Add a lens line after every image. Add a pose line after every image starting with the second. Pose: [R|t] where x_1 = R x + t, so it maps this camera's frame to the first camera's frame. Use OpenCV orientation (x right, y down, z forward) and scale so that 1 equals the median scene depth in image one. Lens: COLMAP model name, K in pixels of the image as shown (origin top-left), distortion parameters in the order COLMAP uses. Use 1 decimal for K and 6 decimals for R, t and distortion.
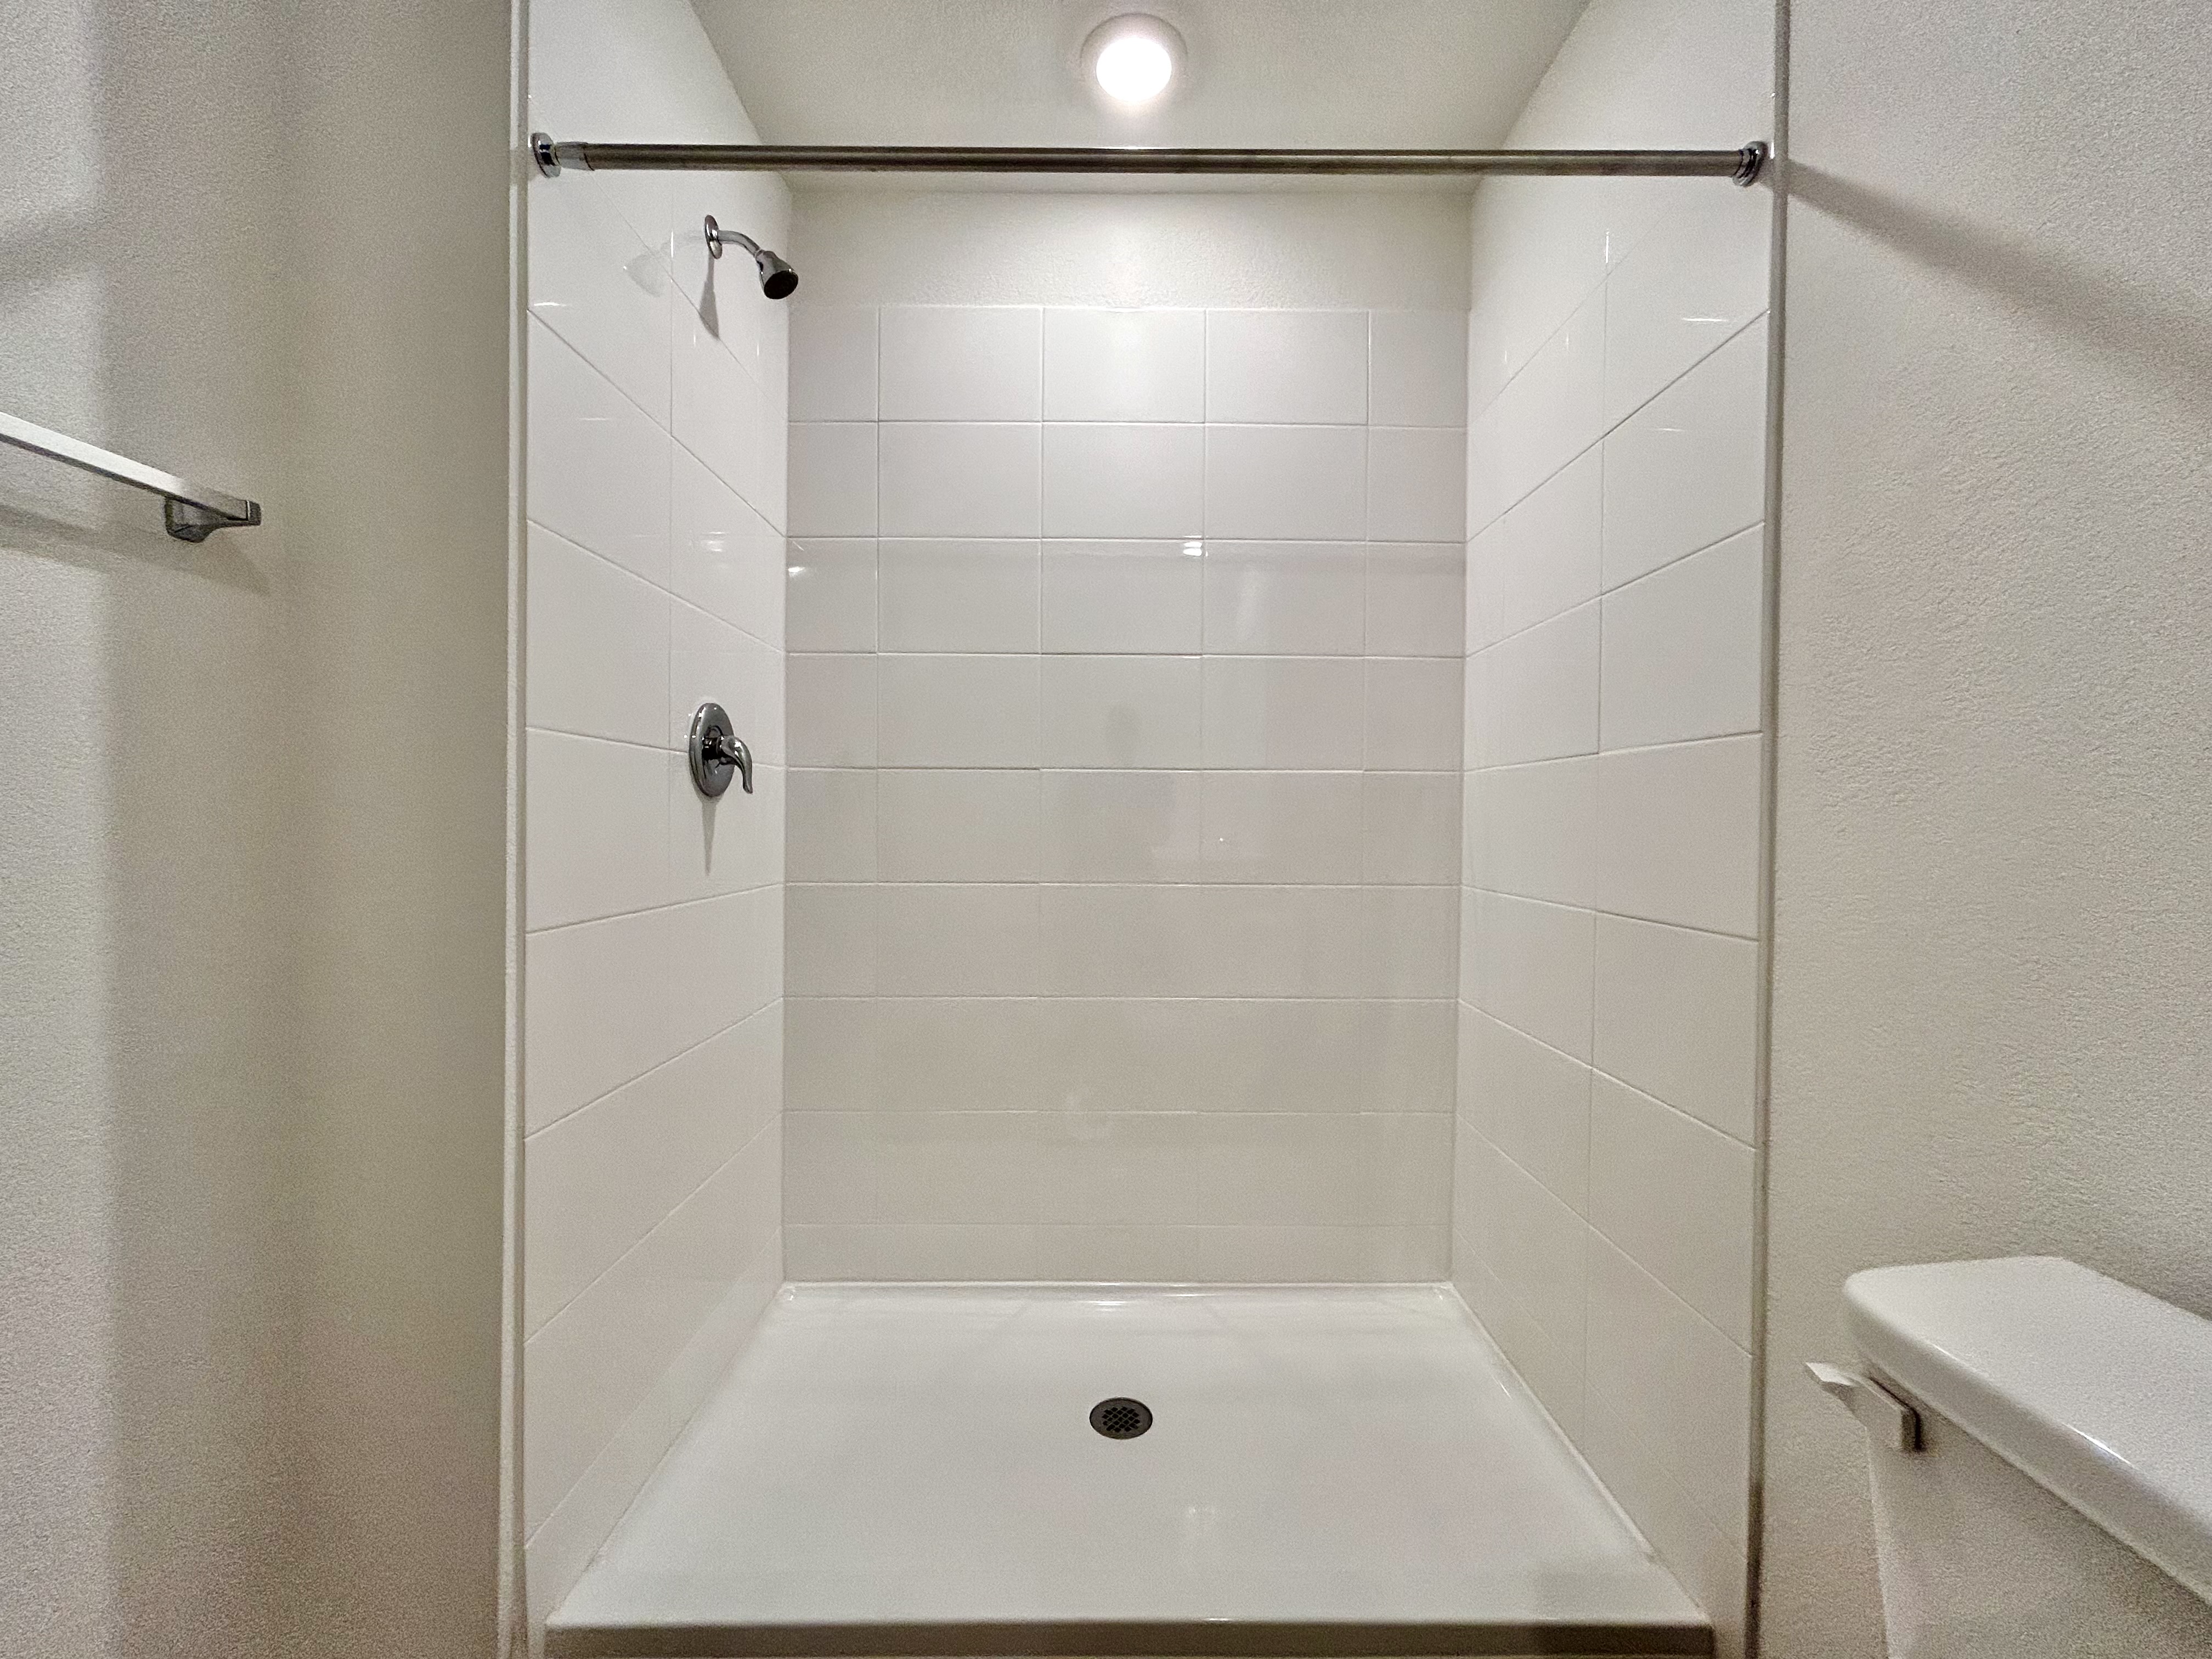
lens RADIAL K [[892.7, 0, 1103.4], [0, 892.7, 831.2], [0, 0, 1]] dist [-0.004385, 0.002123]
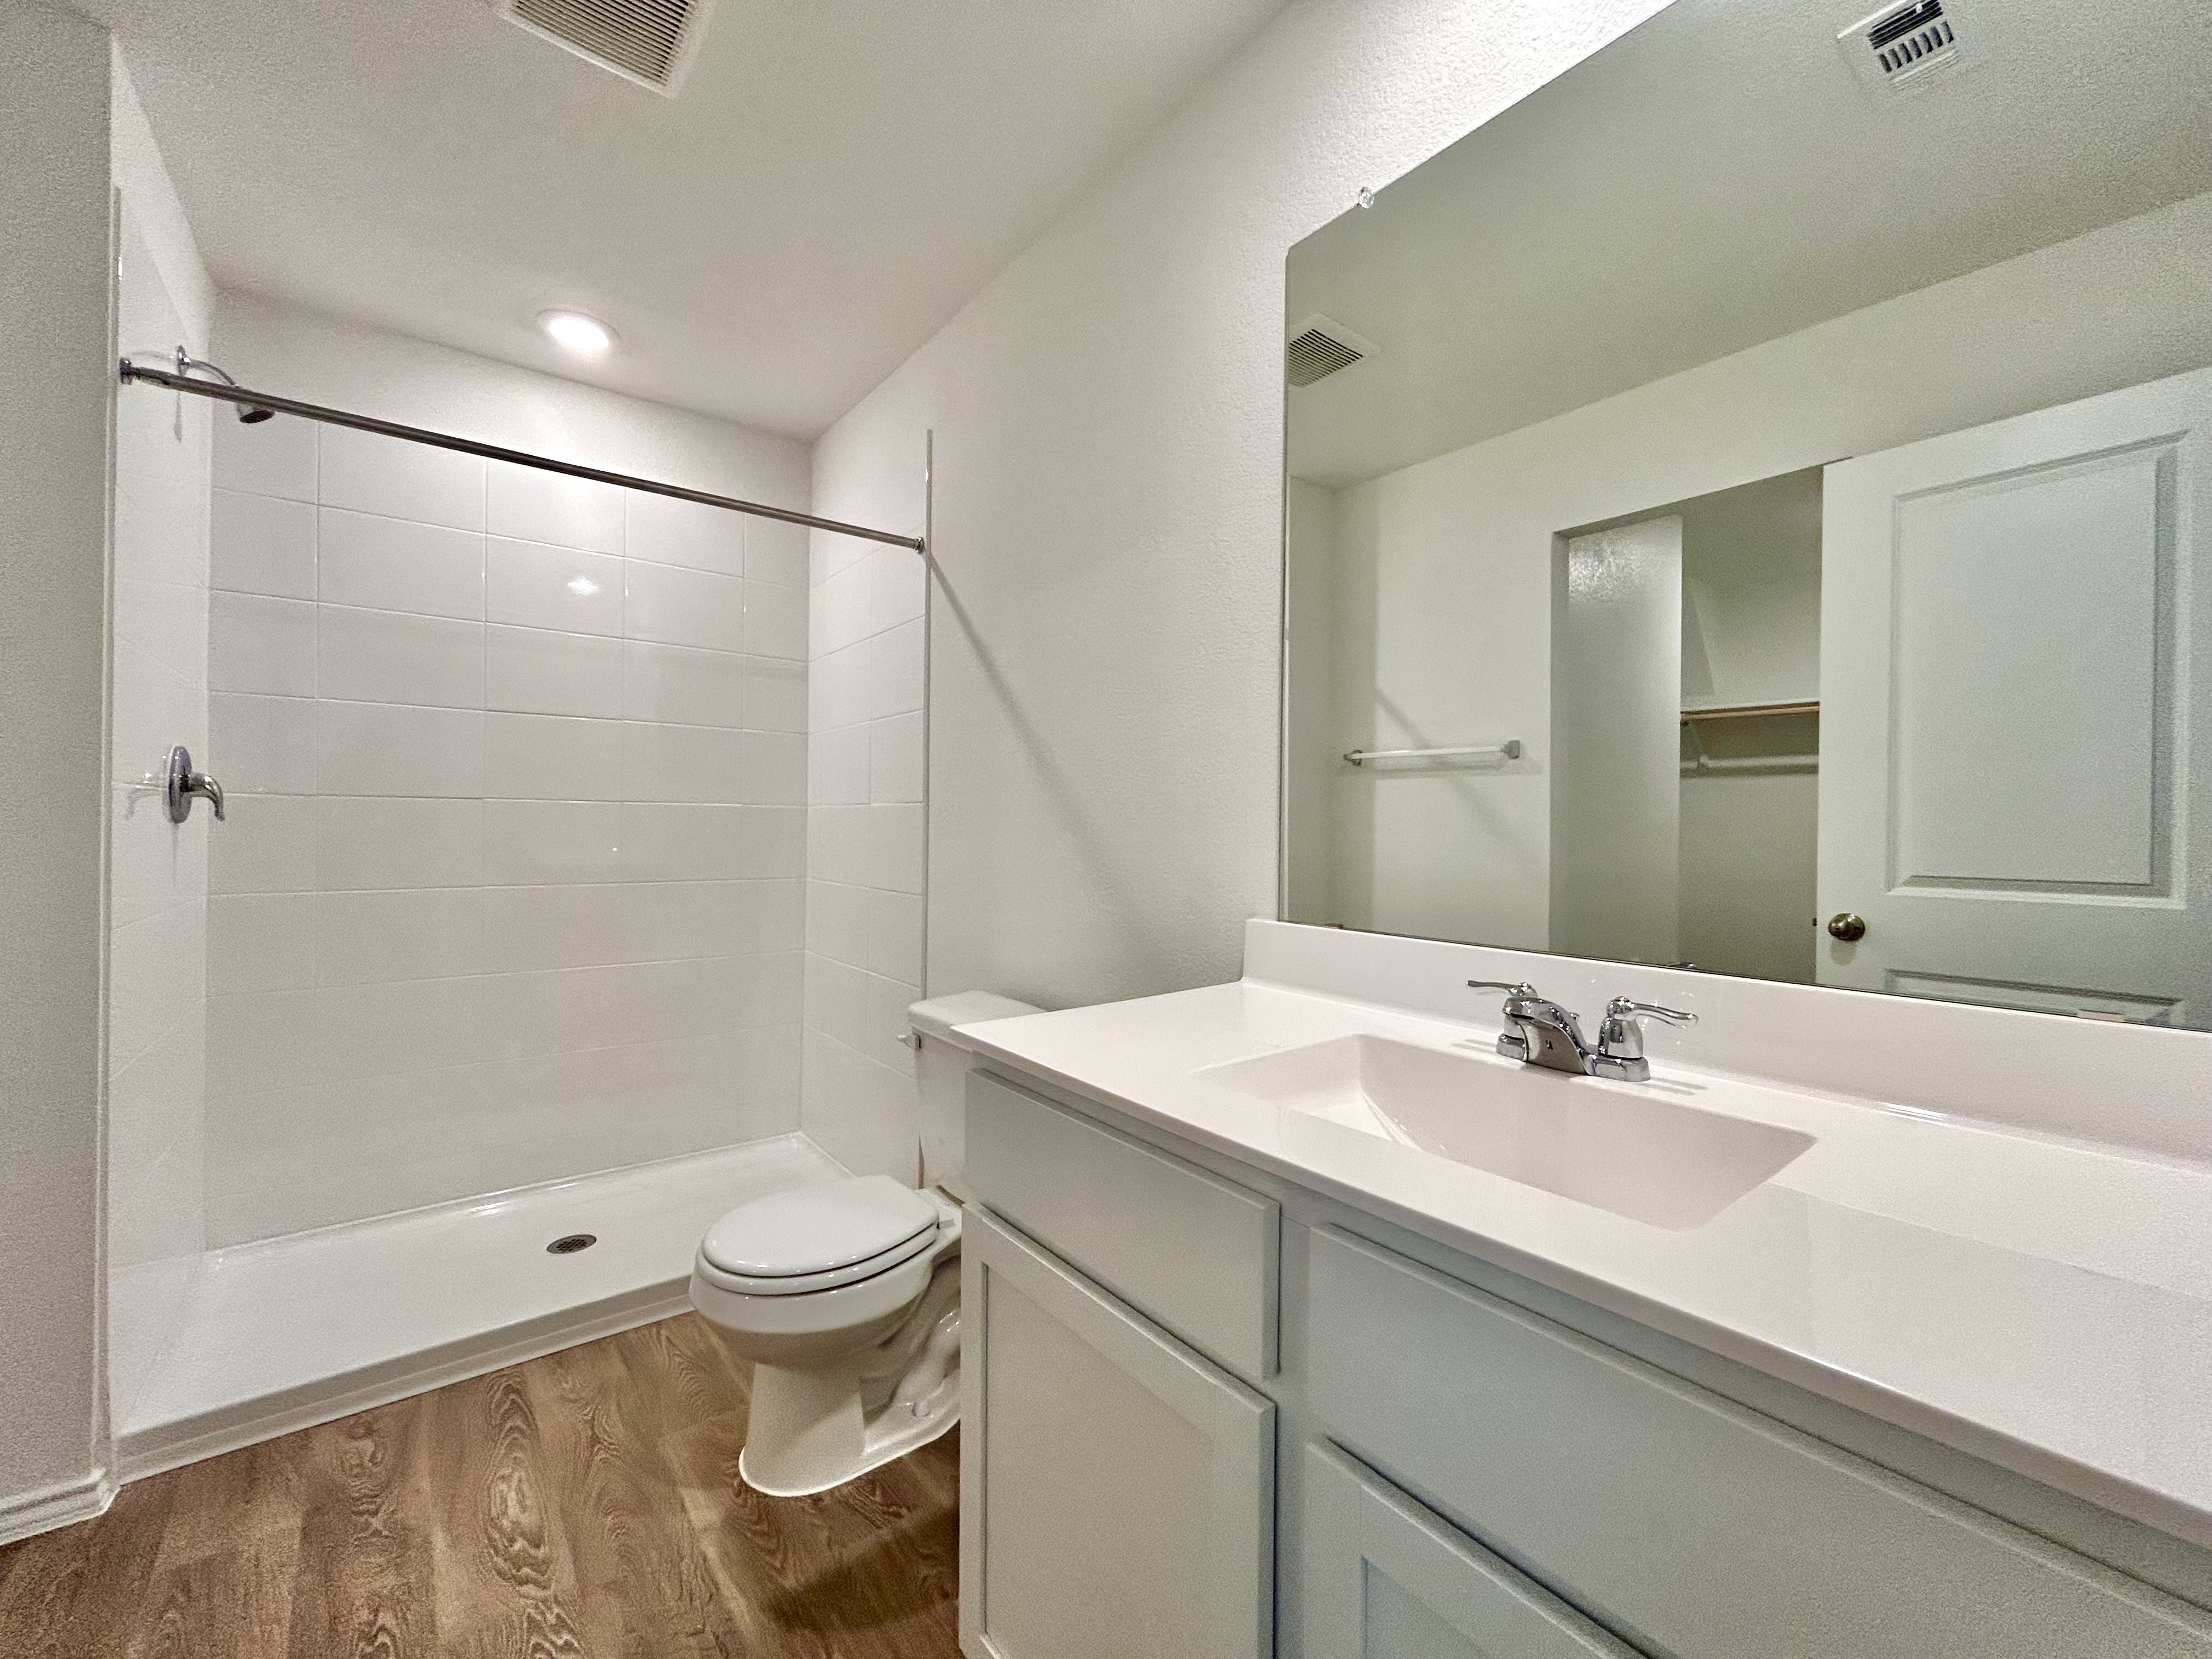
lens RADIAL K [[892.7, 0, 1104.4], [0, 892.7, 831.8], [0, 0, 1]] dist [-0.004385, 0.002123]
pose [[0.790322, -0.000853, 0.612692, -0.227484], [0.002597, 0.999995, -0.001958, -0.025828], [-0.612687, 0.003138, 0.790320, -0.869010]]
